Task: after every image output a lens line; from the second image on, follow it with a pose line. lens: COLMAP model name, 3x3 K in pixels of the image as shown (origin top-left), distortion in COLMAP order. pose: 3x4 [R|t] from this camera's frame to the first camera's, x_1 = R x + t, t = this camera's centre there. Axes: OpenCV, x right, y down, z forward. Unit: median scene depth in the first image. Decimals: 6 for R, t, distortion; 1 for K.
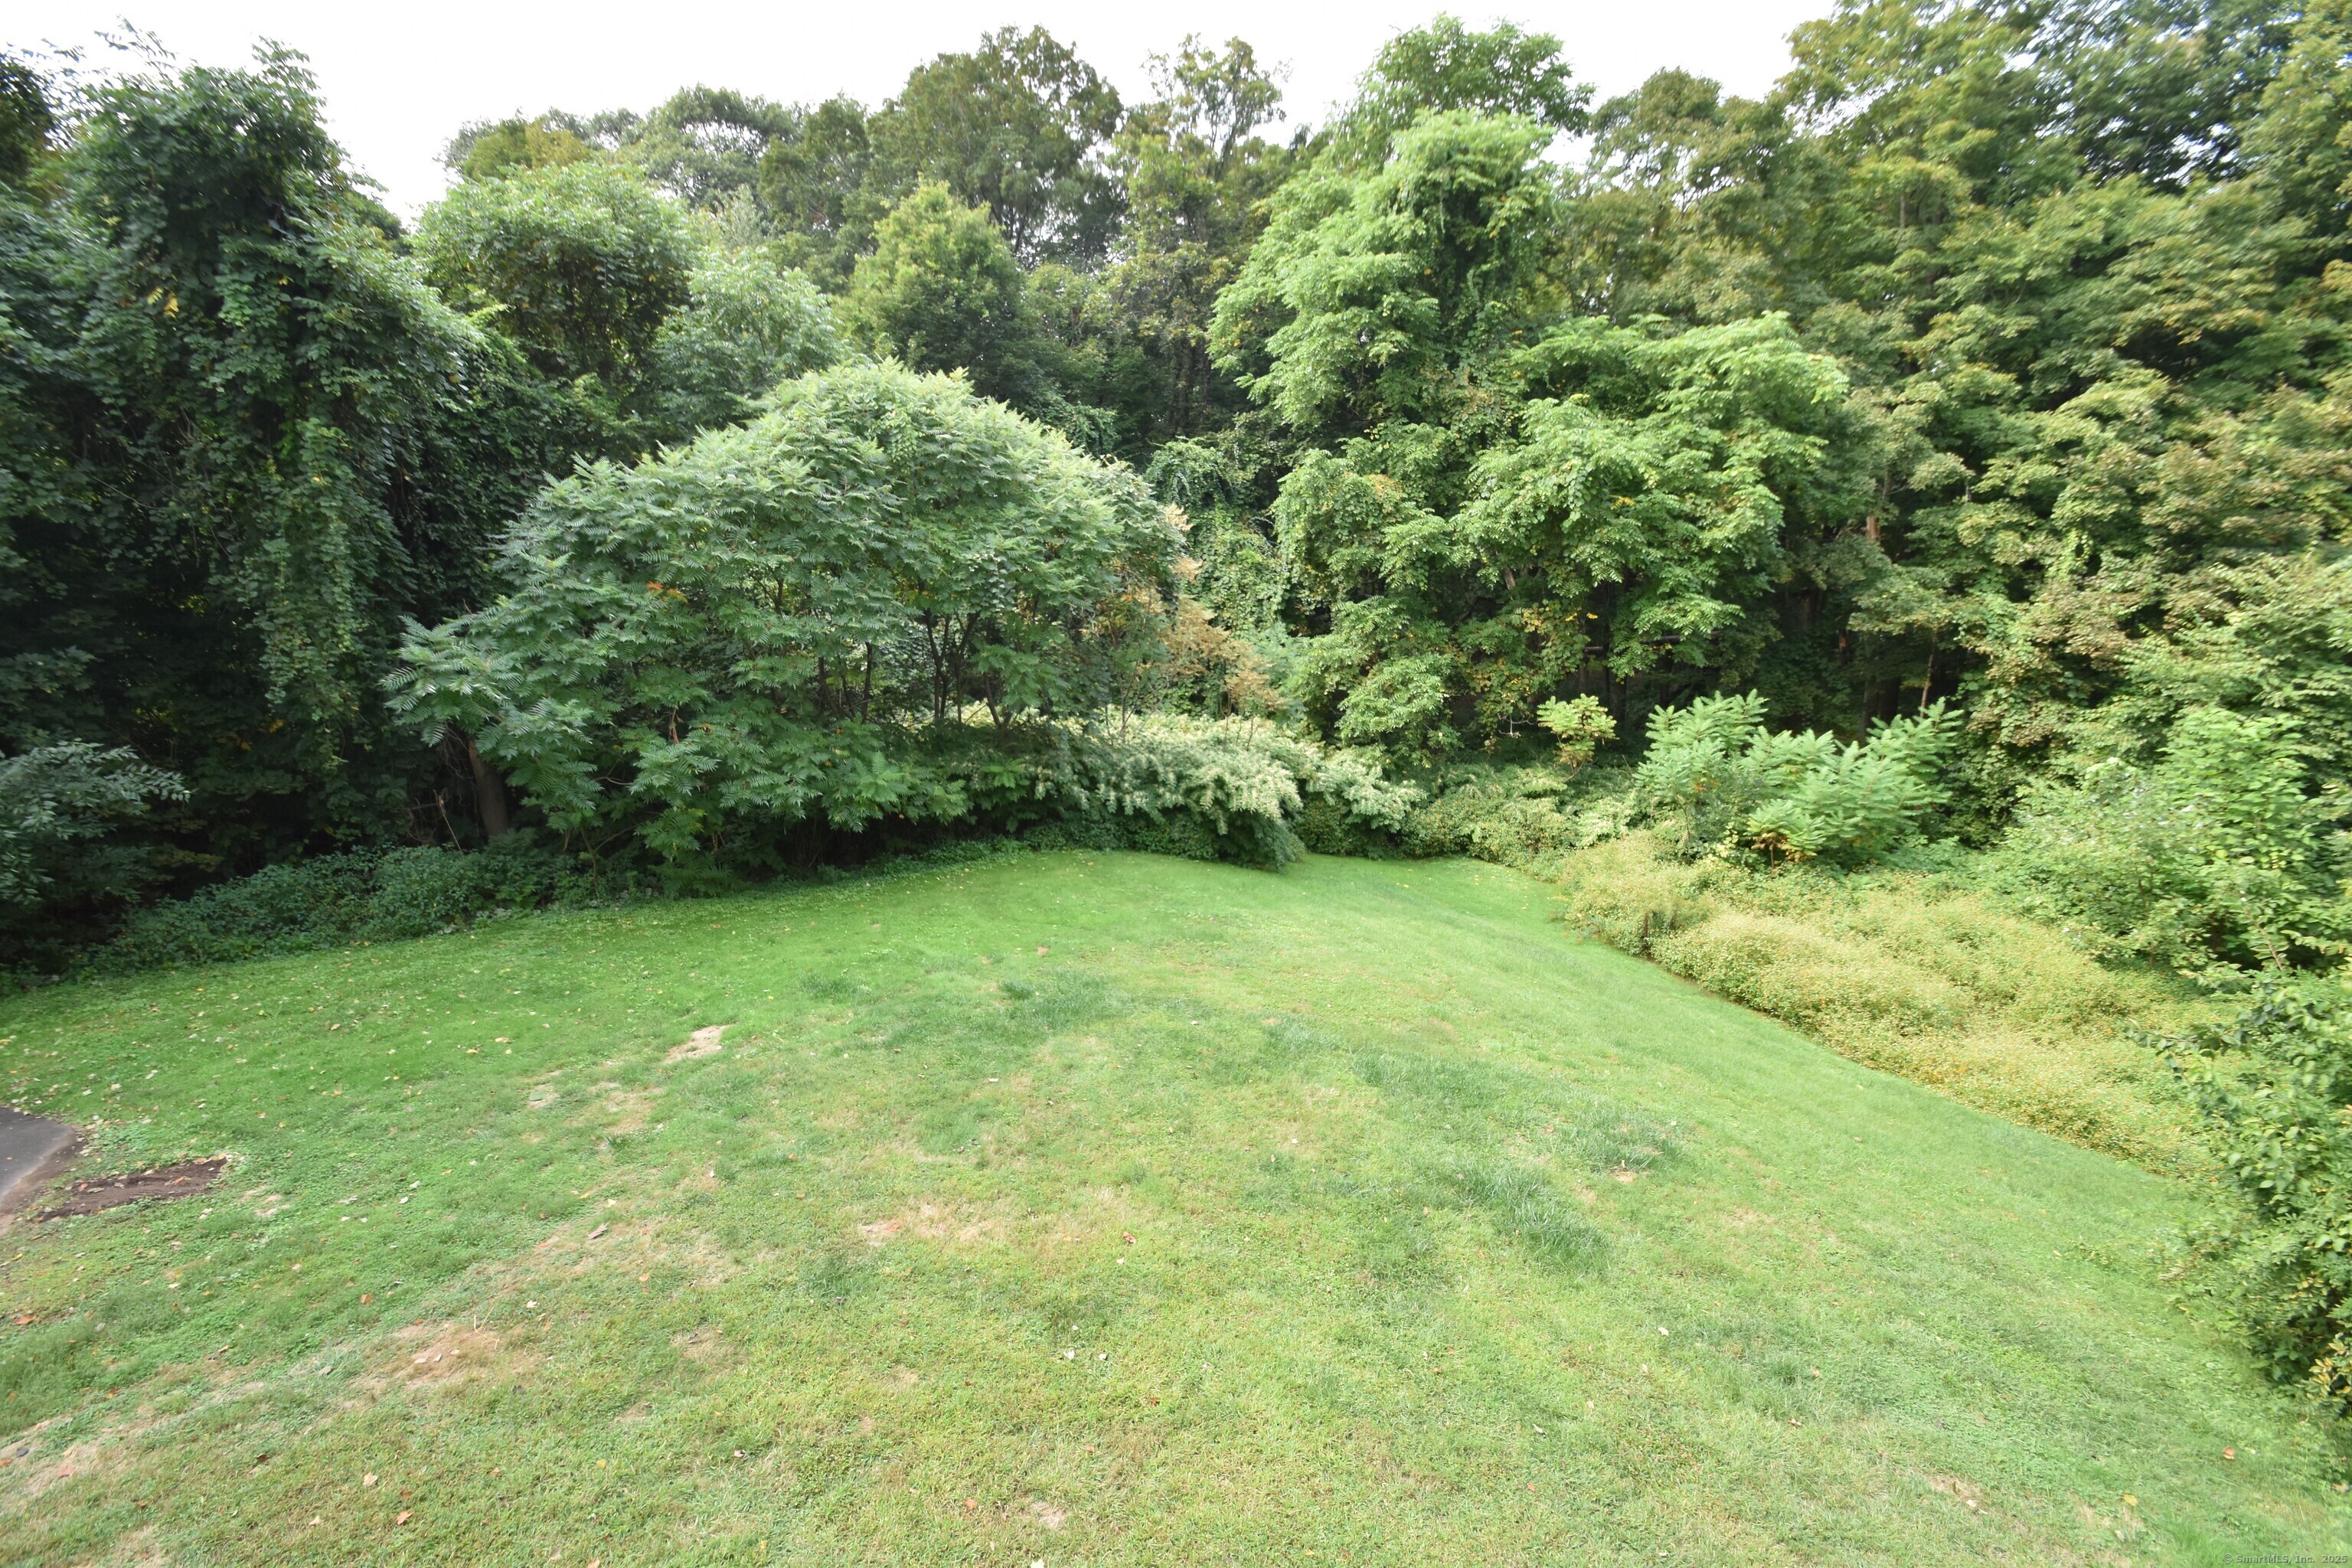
lens RADIAL K [[1030.8, 0, 1151.5], [0, 1030.8, 816.9], [0, 0, 1]] dist [0.013532, -0.017026]
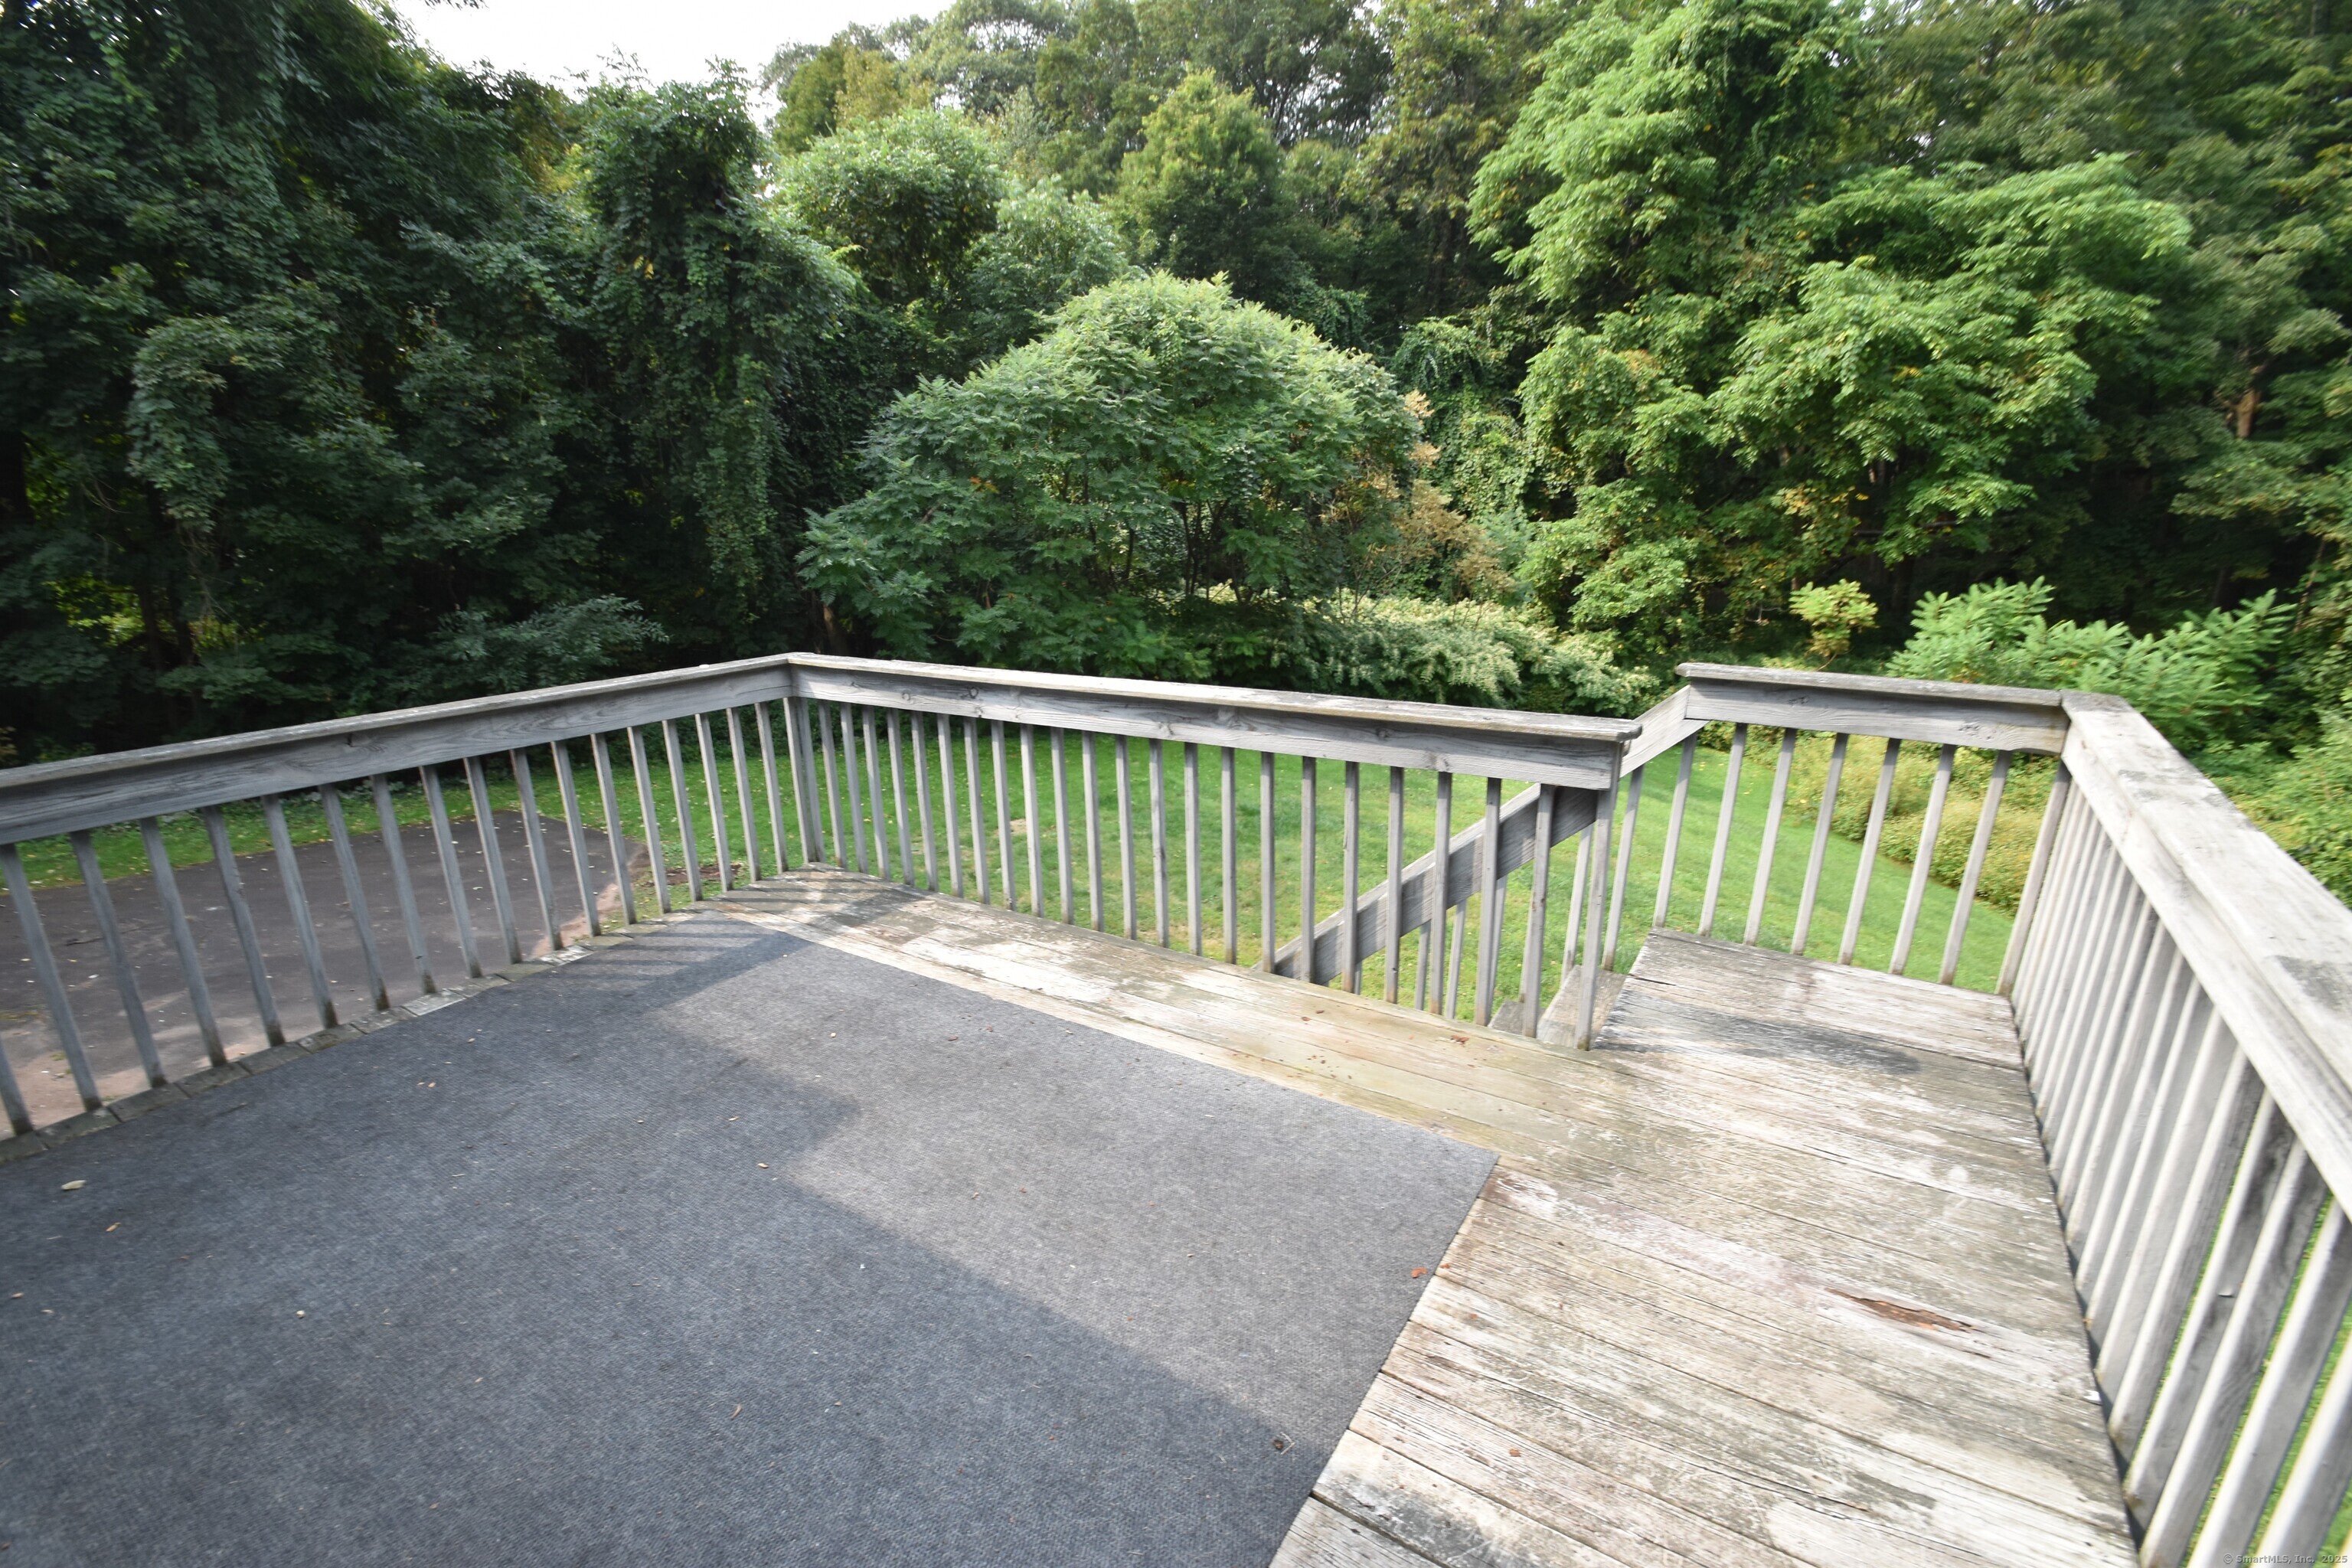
lens RADIAL K [[1033.9, 0, 1156.0], [0, 1033.9, 817.4], [0, 0, 1]] dist [0.016213, -0.016673]
pose [[0.975404, 0.057230, -0.212867, 0.012127], [-0.034917, 0.993630, 0.107143, 0.021117], [0.217642, -0.097075, 0.971189, -0.111836]]
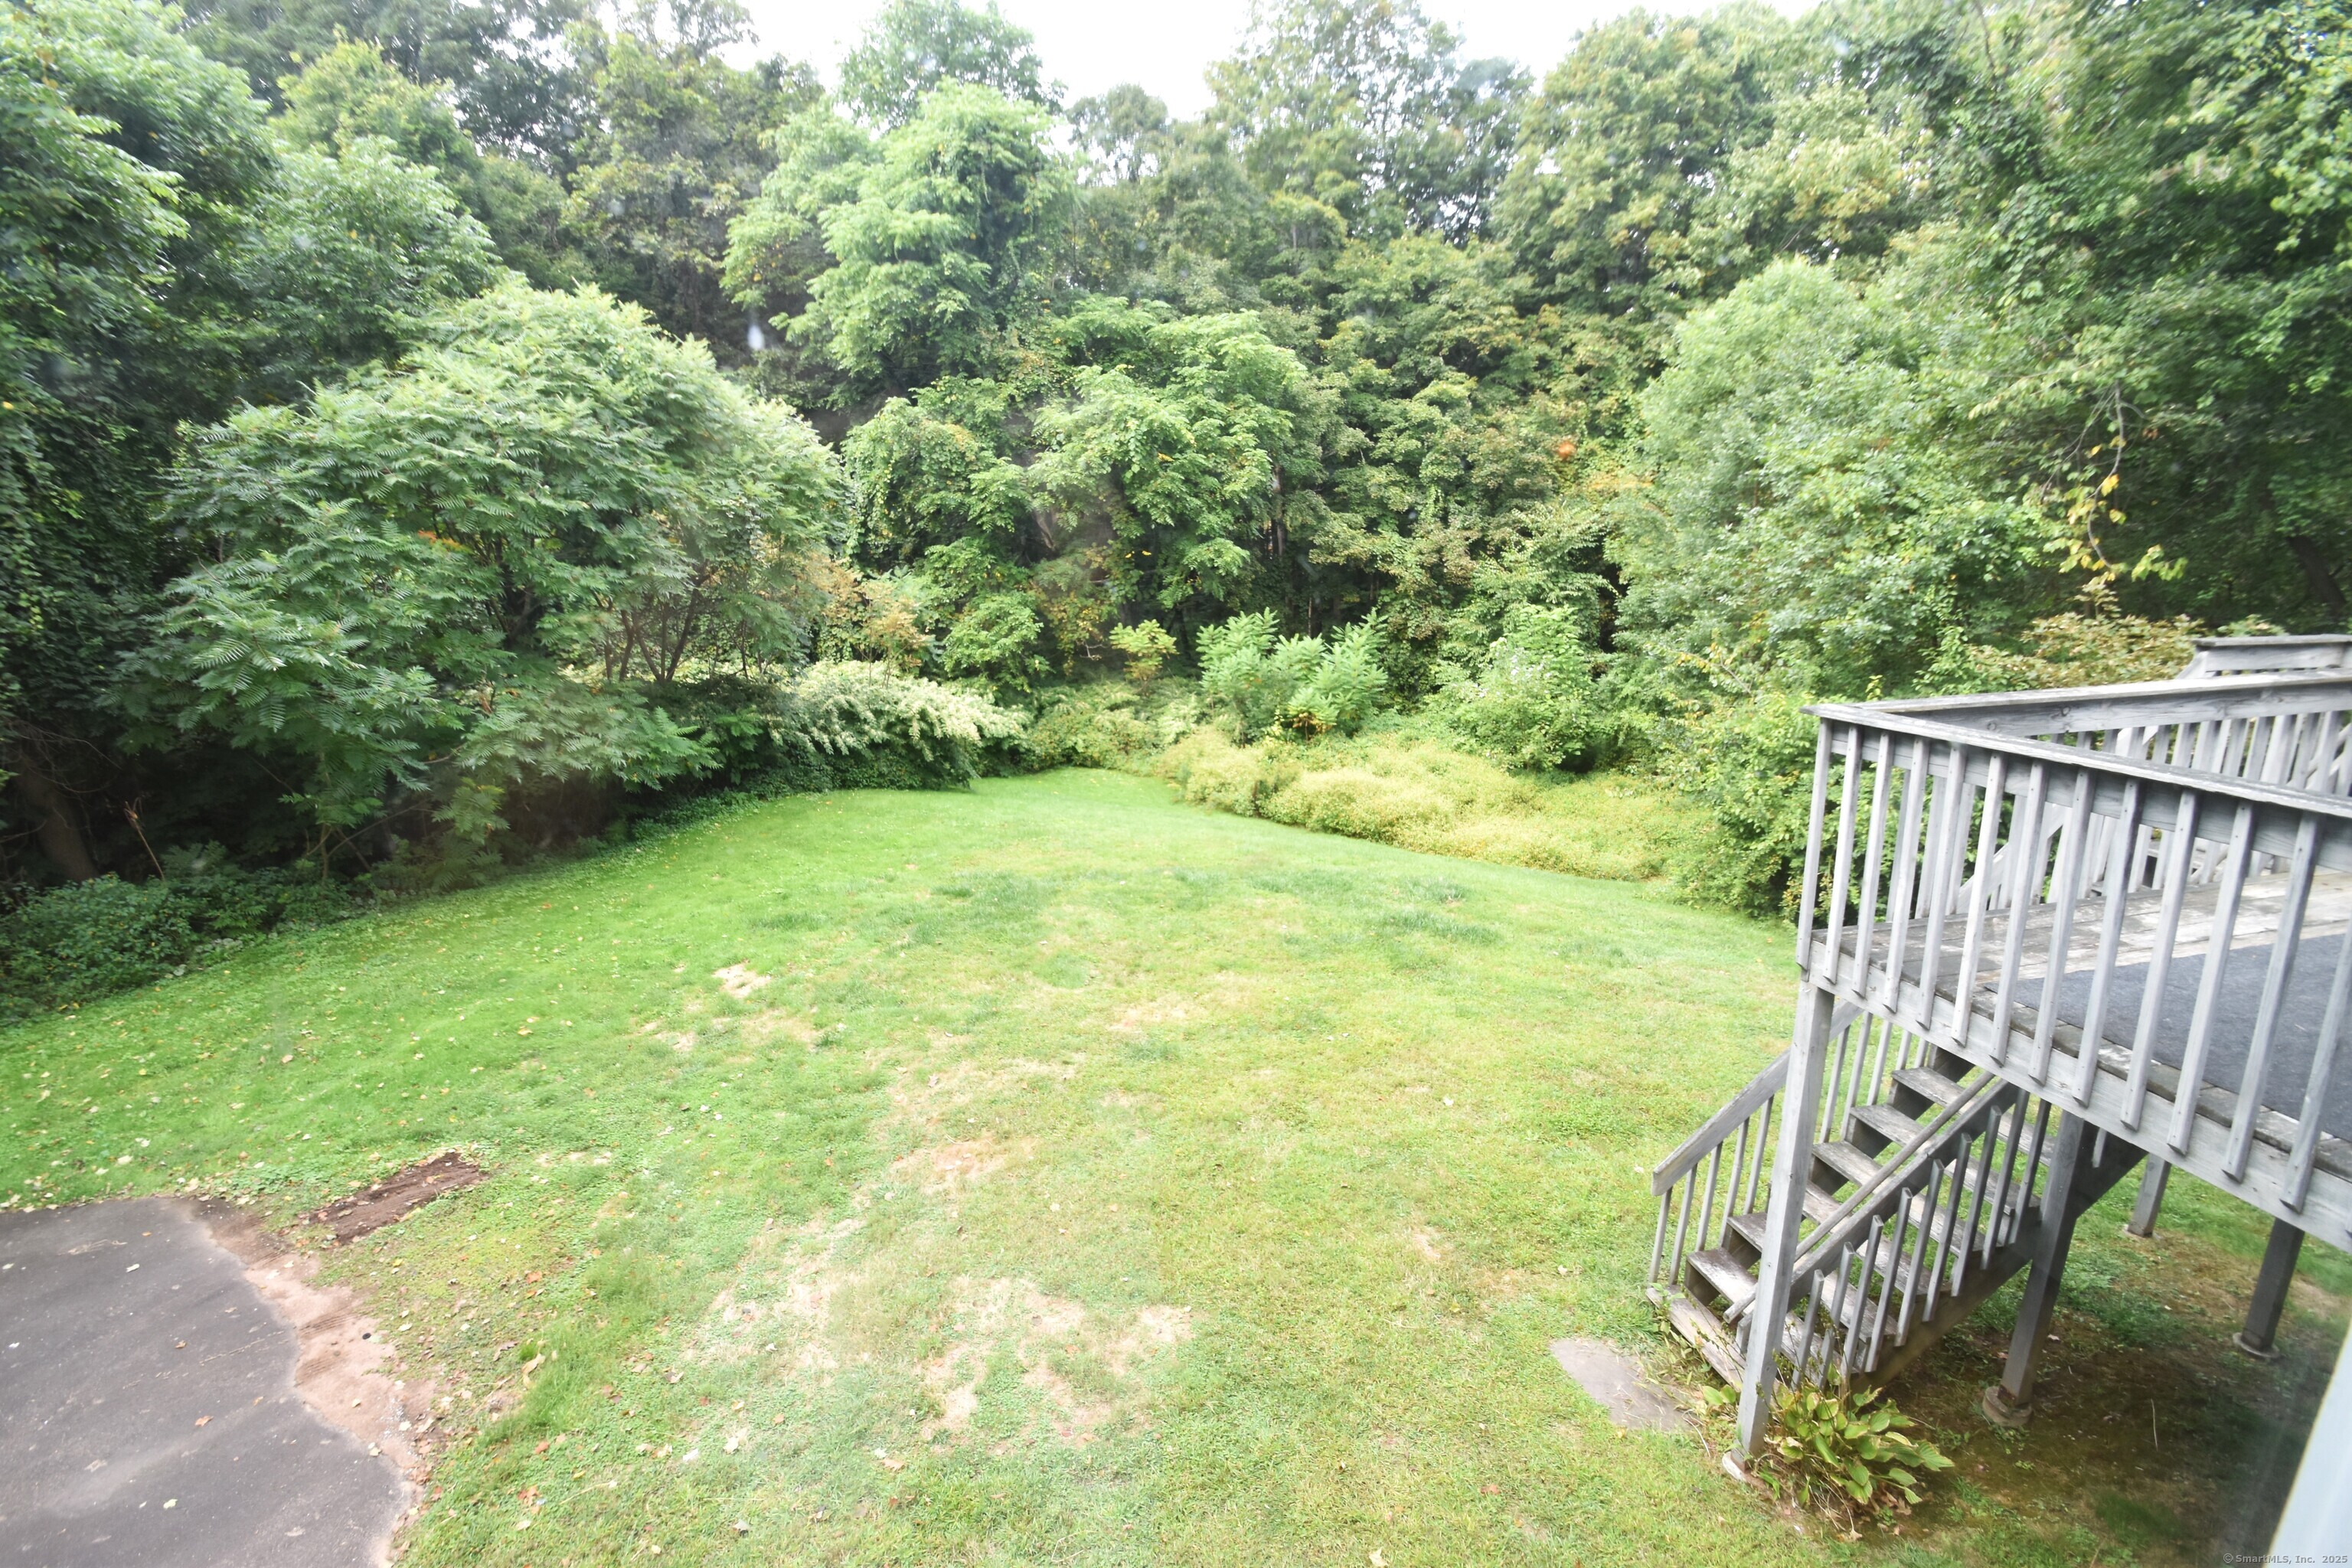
lens RADIAL K [[1030.8, 0, 1151.5], [0, 1030.8, 816.9], [0, 0, 1]] dist [0.013532, -0.017026]
pose [[0.849936, -0.147695, 0.505762, -0.235594], [0.120582, 0.988957, 0.086162, 0.006819], [-0.512903, -0.012247, 0.858359, -0.042328]]
